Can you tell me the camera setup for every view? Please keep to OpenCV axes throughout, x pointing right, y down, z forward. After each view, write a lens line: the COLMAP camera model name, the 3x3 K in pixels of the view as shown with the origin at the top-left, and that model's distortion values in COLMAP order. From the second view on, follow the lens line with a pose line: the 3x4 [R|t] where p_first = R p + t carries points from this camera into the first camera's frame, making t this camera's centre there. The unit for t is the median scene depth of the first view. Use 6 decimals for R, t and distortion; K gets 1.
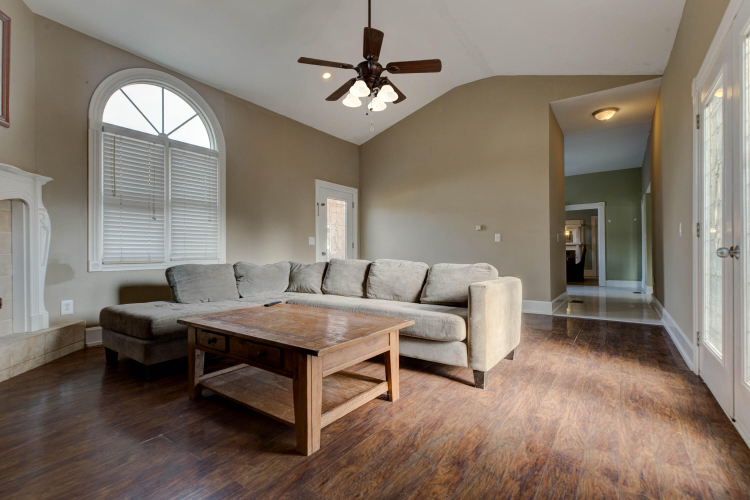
lens RADIAL K [[354.0, 0, 372.3], [0, 354.0, 250.2], [0, 0, 1]] dist [0.010887, -0.000474]
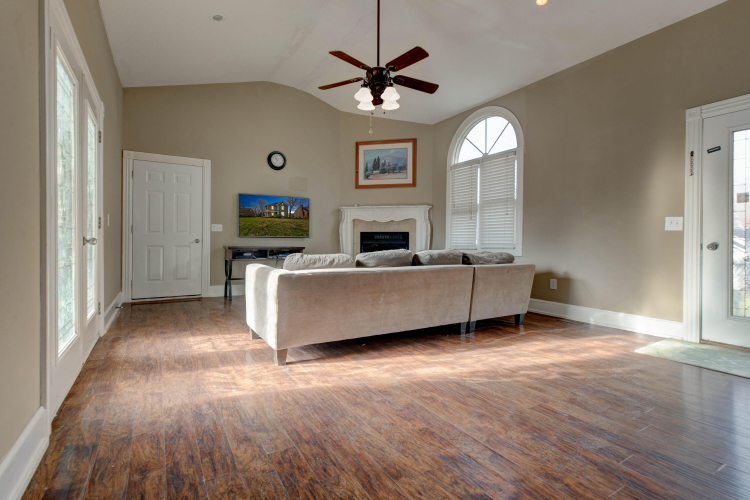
lens RADIAL K [[354.0, 0, 372.8], [0, 354.0, 246.5], [0, 0, 1]] dist [0.010887, -0.000474]
pose [[-0.401370, 0.012937, -0.915825, 1.143150], [0.002614, 0.999912, 0.012979, 0.005251], [0.915912, 0.002815, -0.401368, 1.624460]]
